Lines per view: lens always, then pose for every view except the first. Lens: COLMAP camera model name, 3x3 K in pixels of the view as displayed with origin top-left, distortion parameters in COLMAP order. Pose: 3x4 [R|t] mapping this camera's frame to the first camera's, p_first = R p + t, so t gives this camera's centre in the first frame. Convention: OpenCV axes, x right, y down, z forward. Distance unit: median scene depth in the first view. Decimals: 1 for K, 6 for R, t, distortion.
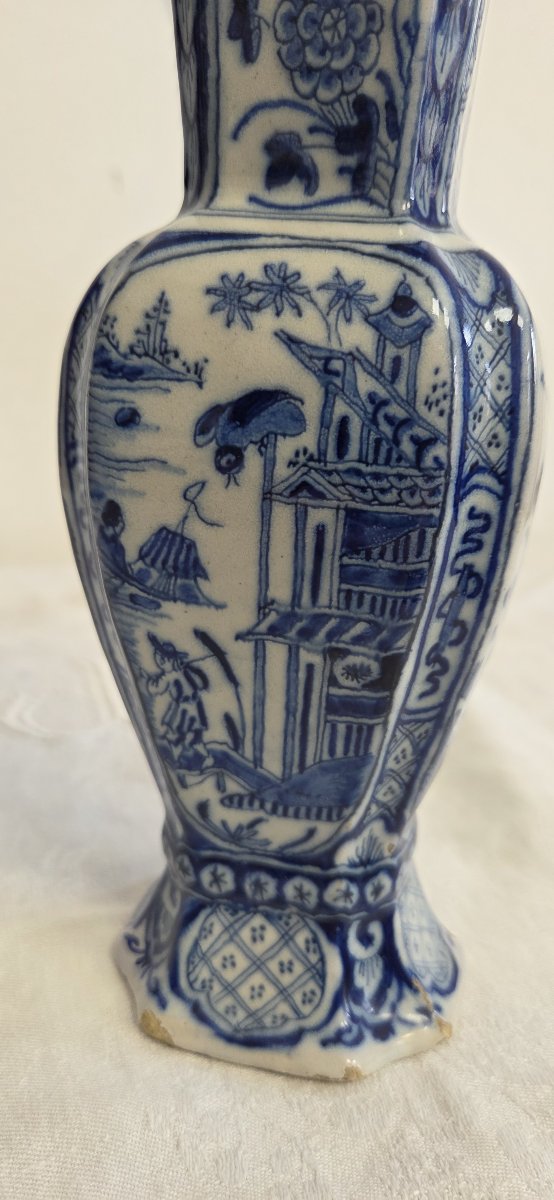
lens RADIAL K [[830.1, 0, 261.2], [0, 830.1, 607.6], [0, 0, 1]] dist [-0.007442, -0.038363]
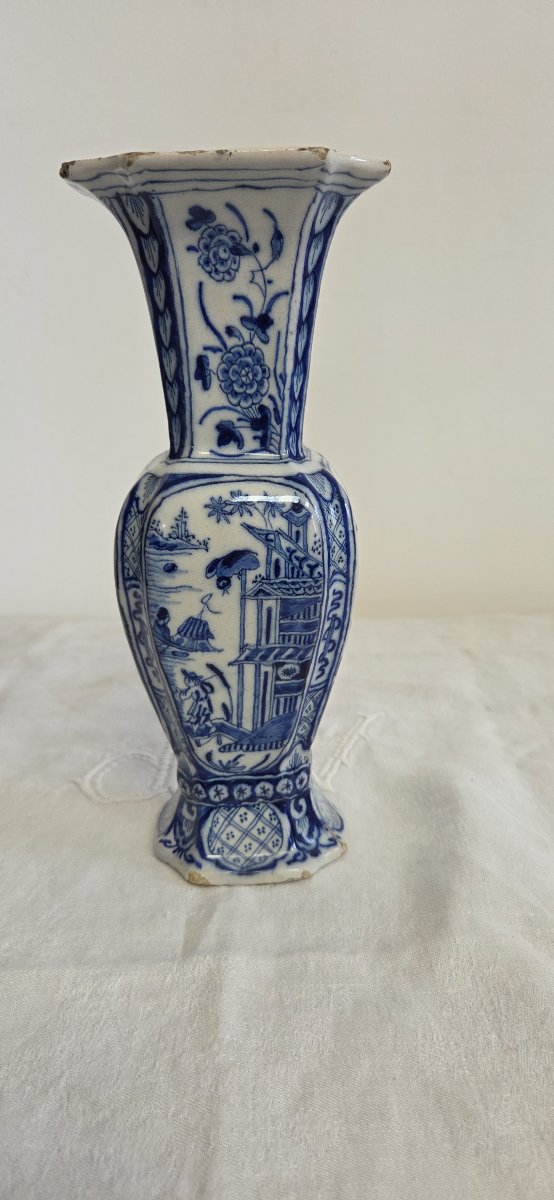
lens RADIAL K [[817.2, 0, 262.6], [0, 817.2, 629.5], [0, 0, 1]] dist [-0.009760, -0.005885]
pose [[0.954391, -0.148787, 0.258842, -0.503392], [0.137203, 0.988578, 0.062364, -0.178812], [-0.265165, -0.024006, 0.963904, -1.037248]]
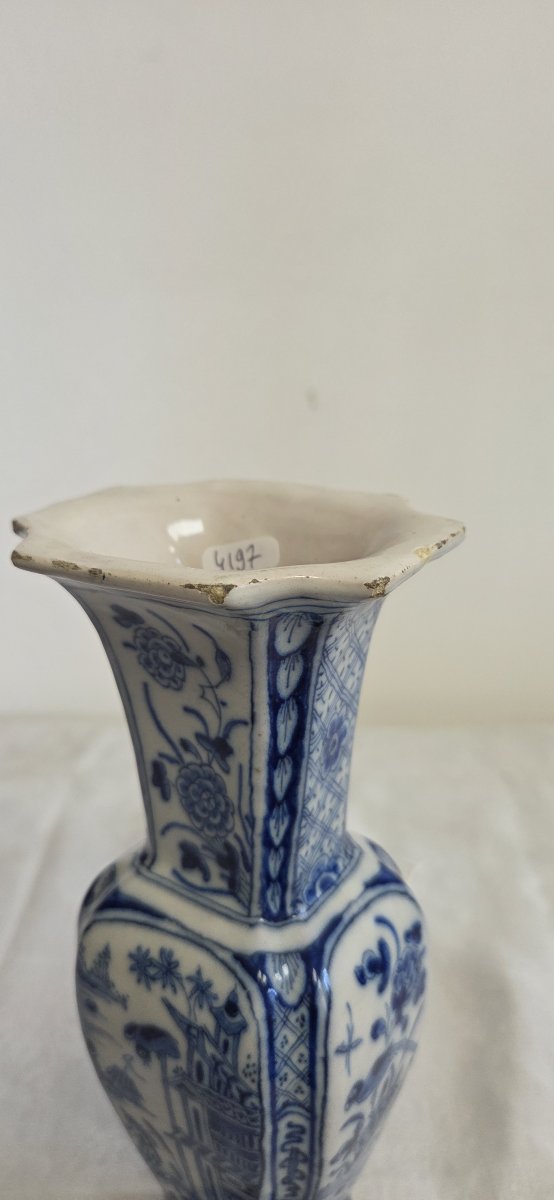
lens RADIAL K [[834.0, 0, 277.0], [0, 834.0, 600.0], [0, 0, 1]] dist [-0.005302, -0.039358]
pose [[0.947514, 0.050570, -0.315690, 0.655684], [-0.047831, 0.998720, 0.016423, -1.079289], [0.316116, -0.000461, 0.948720, -0.404786]]
